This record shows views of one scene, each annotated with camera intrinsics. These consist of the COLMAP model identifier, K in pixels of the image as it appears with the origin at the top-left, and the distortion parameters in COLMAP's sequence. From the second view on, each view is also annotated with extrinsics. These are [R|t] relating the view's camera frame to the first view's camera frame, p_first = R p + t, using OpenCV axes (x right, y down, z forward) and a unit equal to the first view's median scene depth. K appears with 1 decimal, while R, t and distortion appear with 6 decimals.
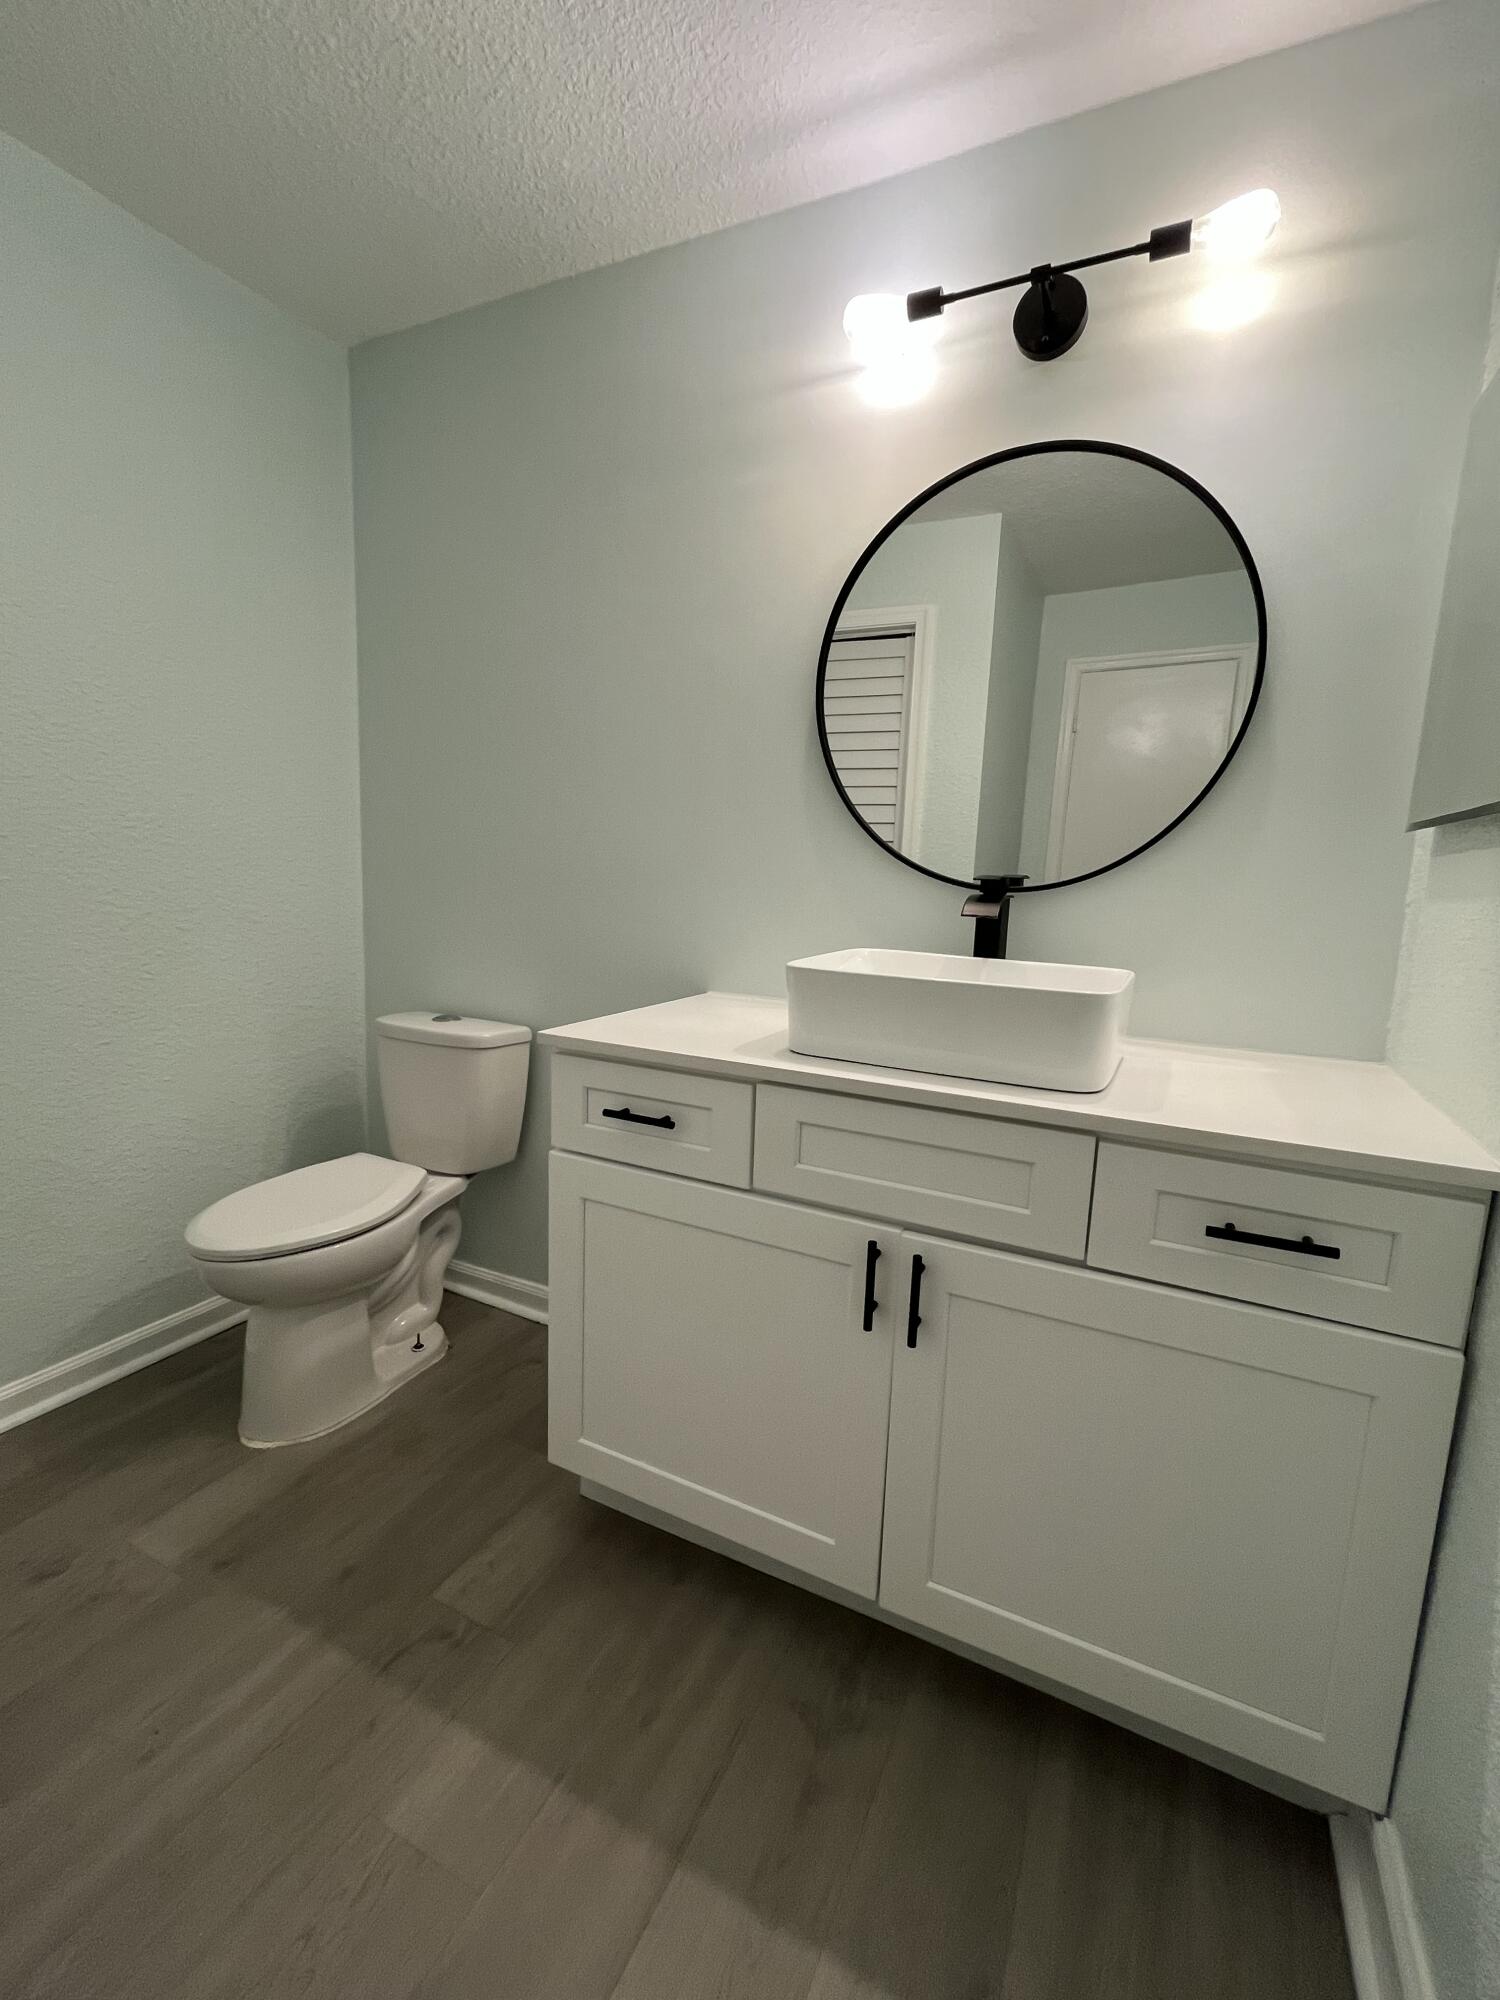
lens RADIAL K [[812.0, 0, 747.8], [0, 812.0, 996.0], [0, 0, 1]] dist [-0.000489, -0.000584]
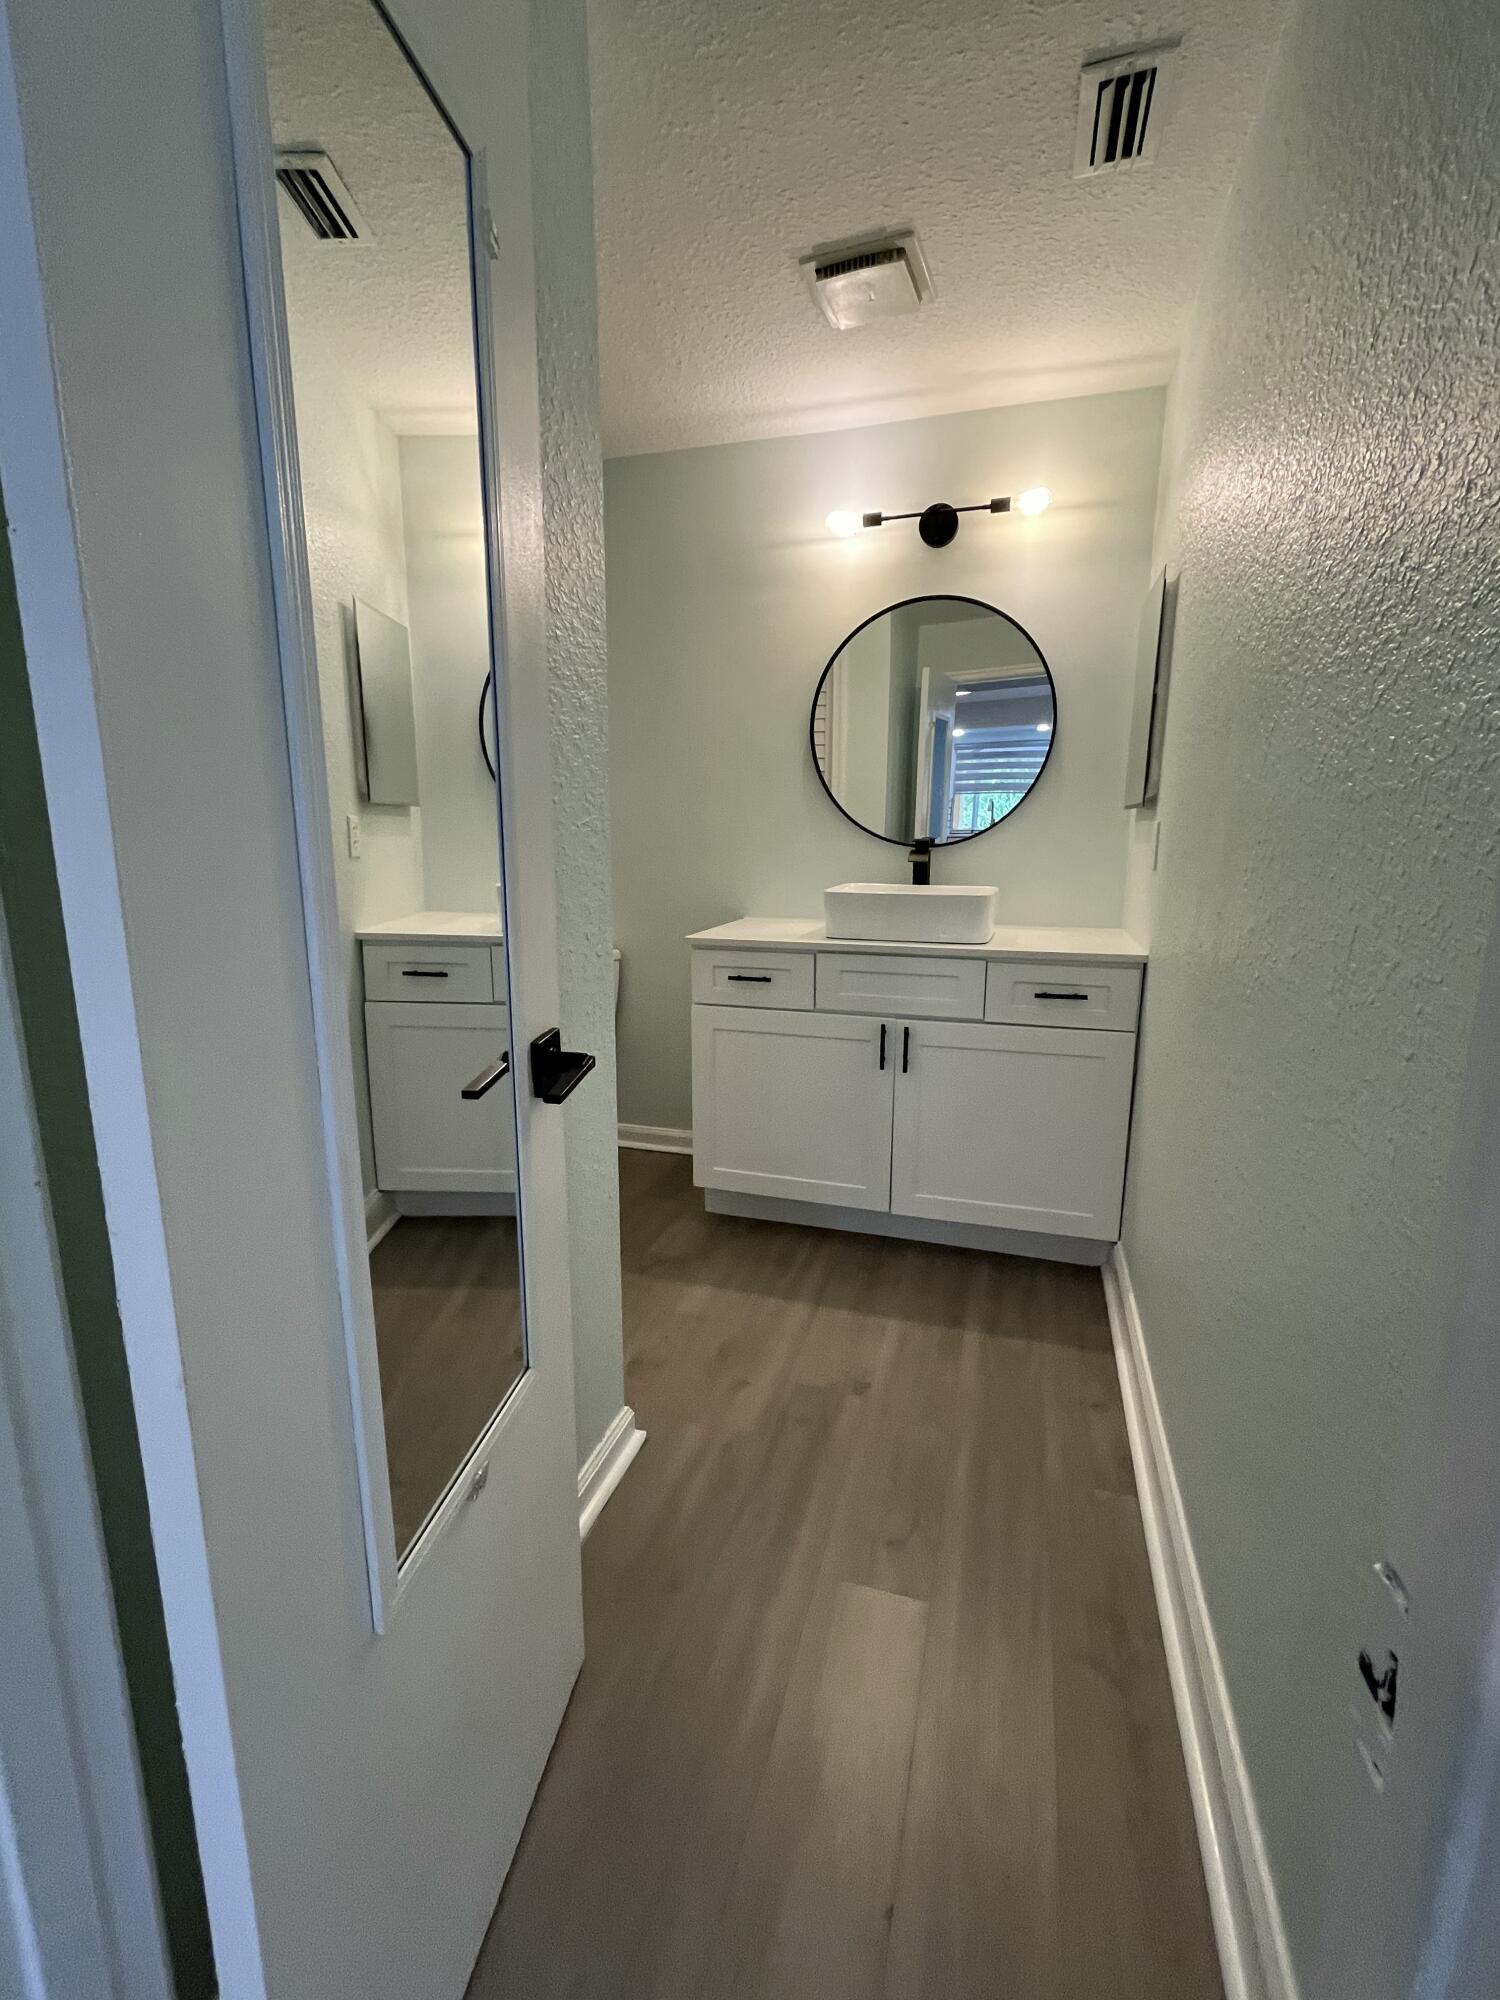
lens RADIAL K [[812.0, 0, 743.8], [0, 812.0, 994.0], [0, 0, 1]] dist [-0.000489, -0.000584]
pose [[0.987005, -0.064644, 0.147112, -0.439090], [0.057992, 0.997110, 0.049070, 0.098711], [-0.149859, -0.039901, 0.987902, -0.859526]]
